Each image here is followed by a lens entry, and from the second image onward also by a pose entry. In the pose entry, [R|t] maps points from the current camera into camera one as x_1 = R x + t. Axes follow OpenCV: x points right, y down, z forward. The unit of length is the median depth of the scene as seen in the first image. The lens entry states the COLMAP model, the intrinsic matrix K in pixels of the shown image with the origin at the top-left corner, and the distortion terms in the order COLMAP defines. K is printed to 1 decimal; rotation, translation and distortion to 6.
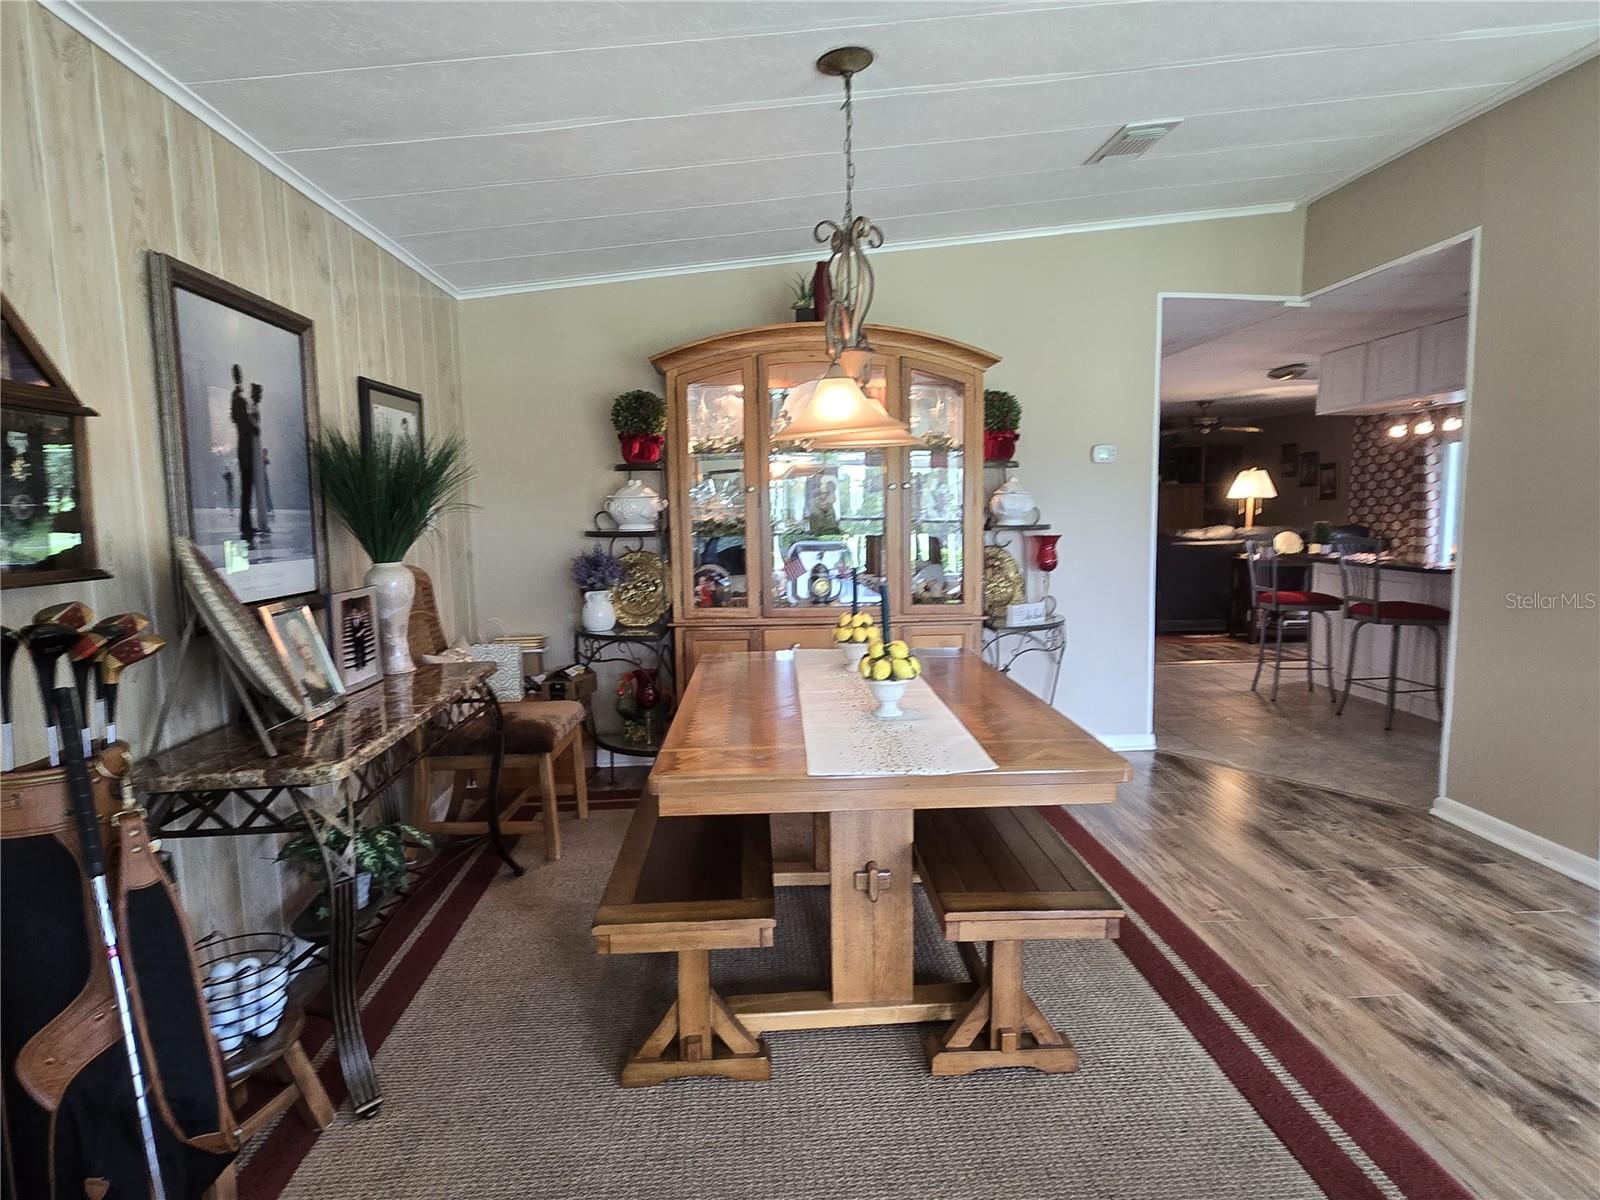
lens RADIAL K [[904.6, 0, 803.3], [0, 904.6, 600.7], [0, 0, 1]] dist [-0.000969, 0.004106]
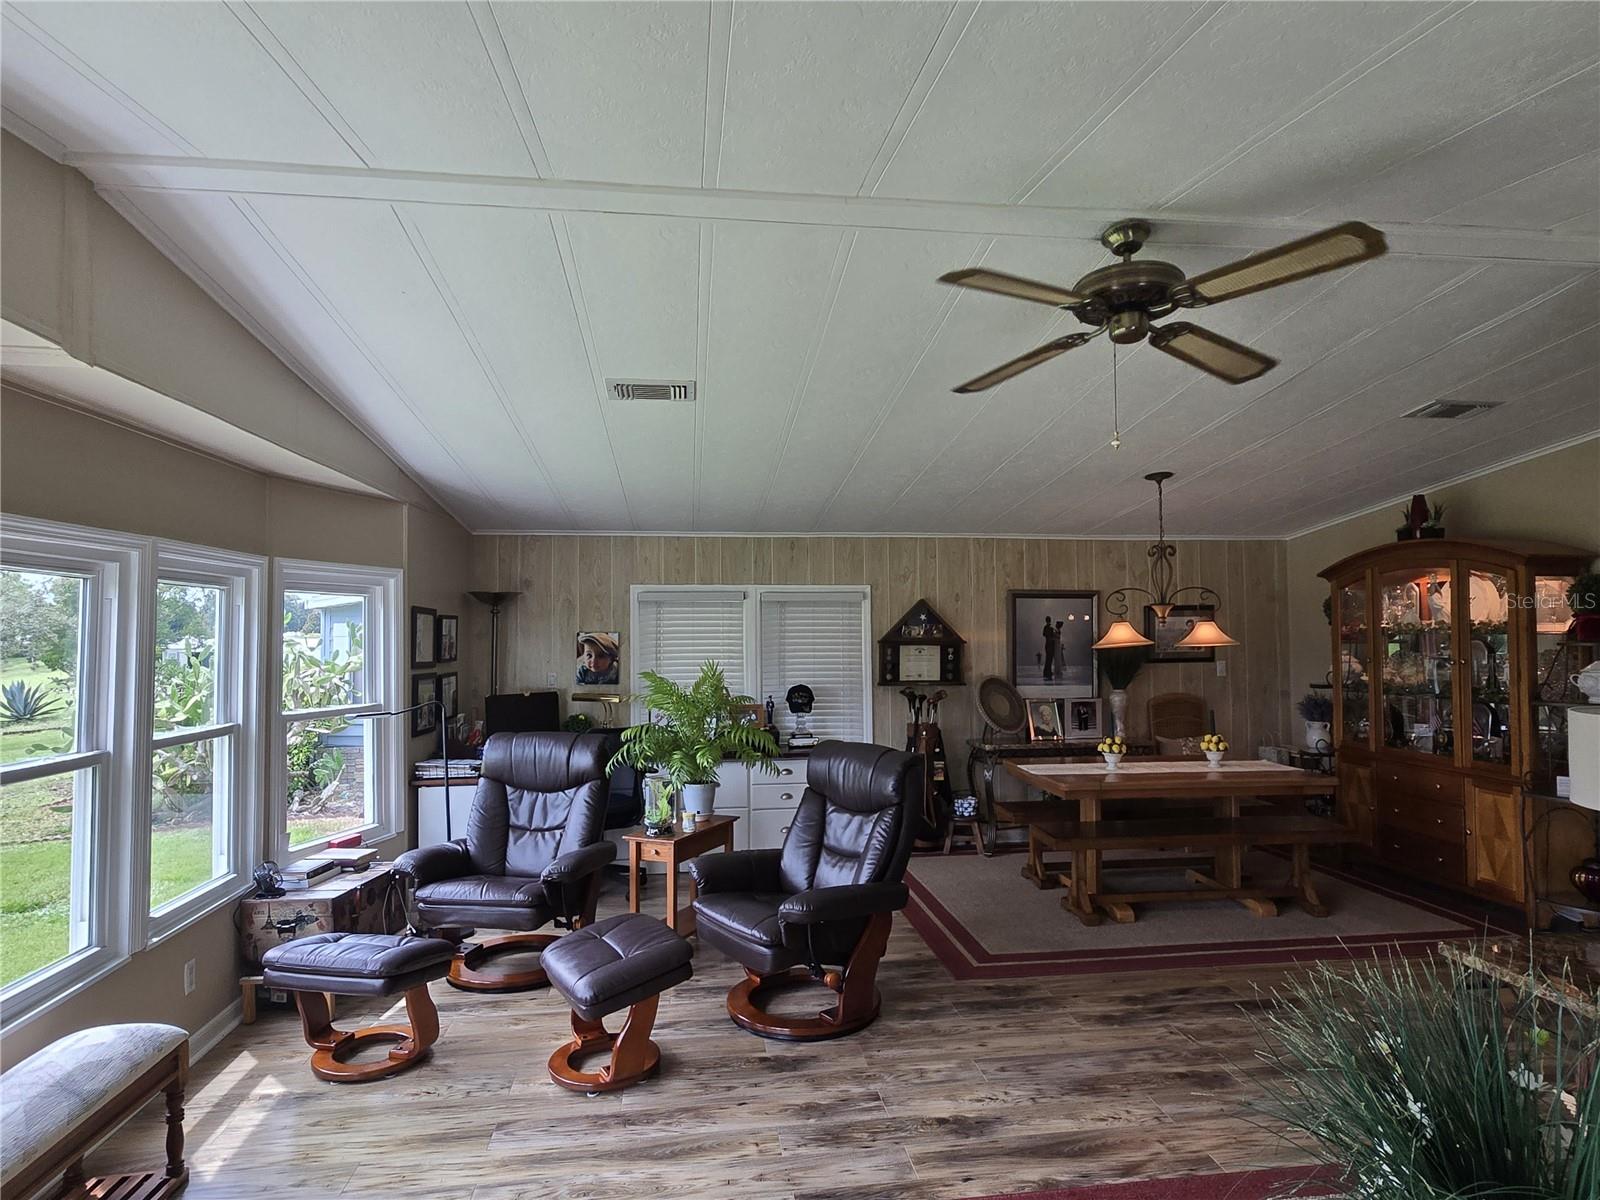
lens RADIAL K [[904.6, 0, 803.7], [0, 904.6, 605.3], [0, 0, 1]] dist [-0.000969, 0.004106]
pose [[0.064576, -0.022574, -0.997657, 2.117235], [-0.097479, 0.994820, -0.028819, -0.130563], [0.993140, 0.099111, 0.062041, 0.038679]]
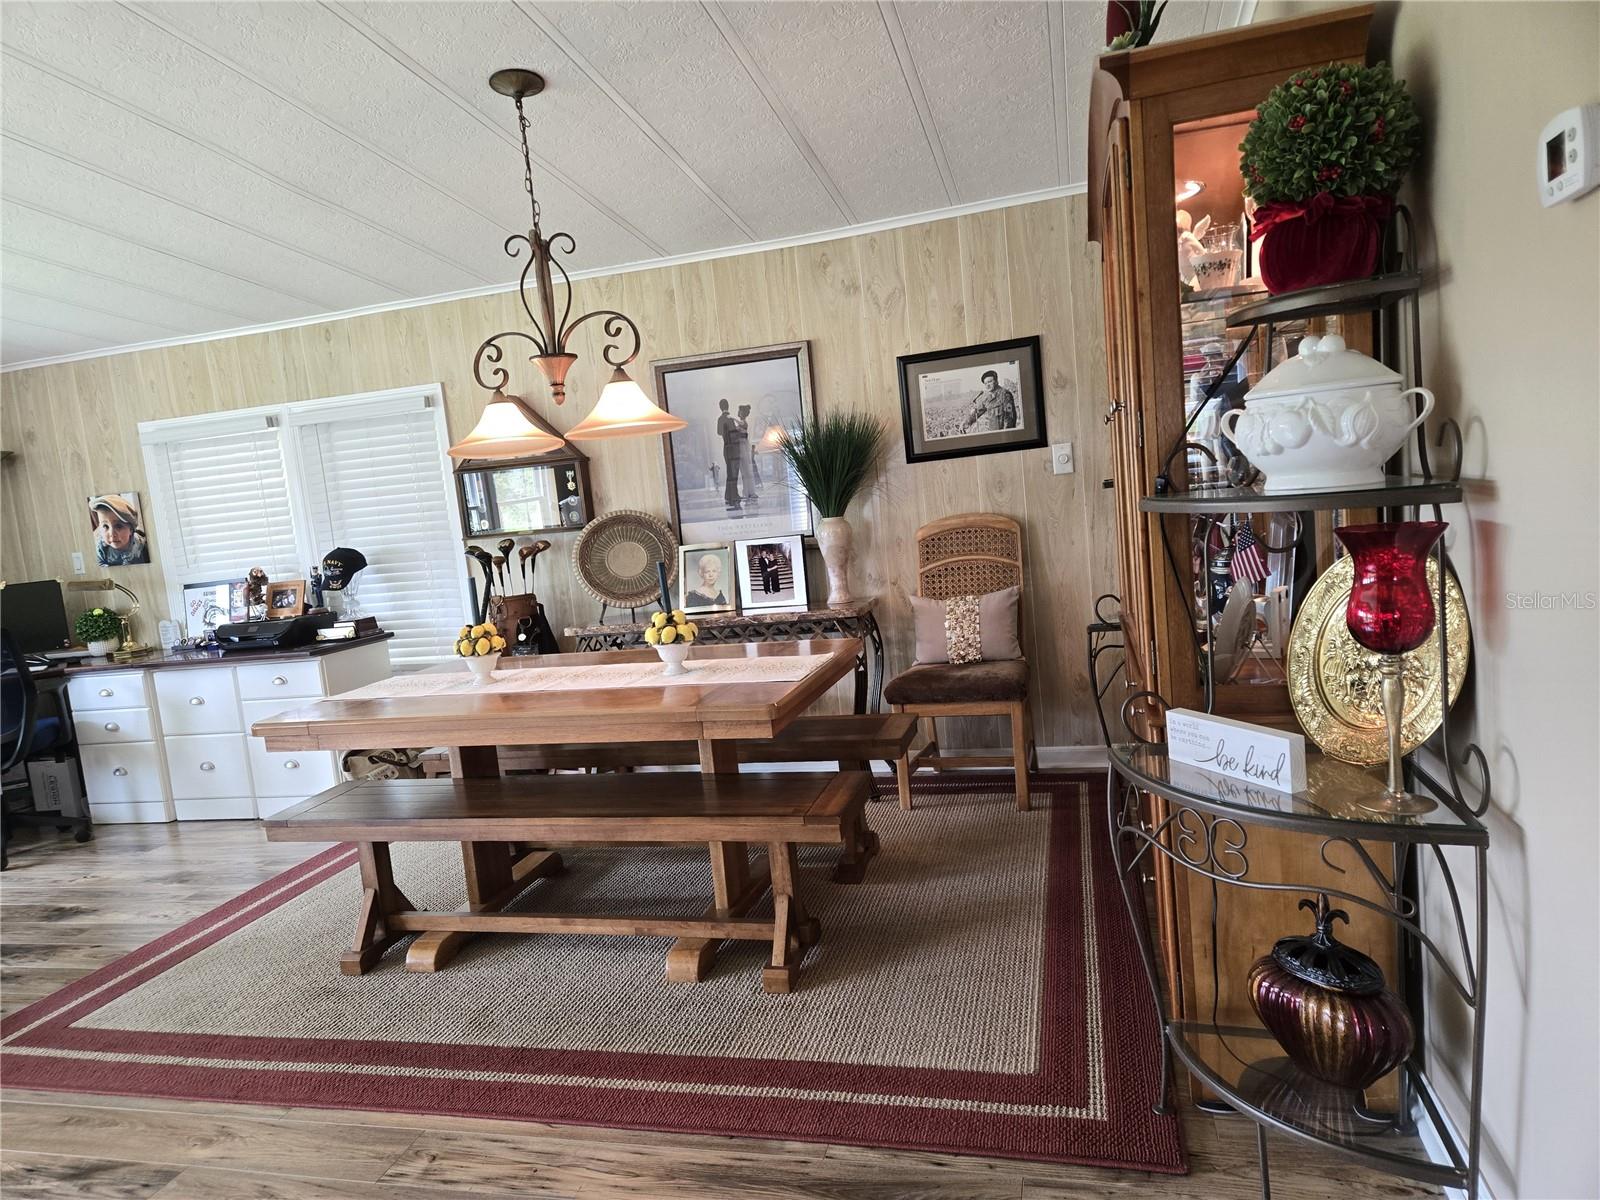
lens RADIAL K [[1060.7, 0, 796.8], [0, 1060.7, 607.3], [0, 0, 1]] dist [0.038204, -0.004511]
pose [[-0.313599, 0.163146, -0.935435, 1.176289], [0.009446, 0.985617, 0.168731, -0.203087], [0.949509, 0.044078, -0.310629, 1.680471]]
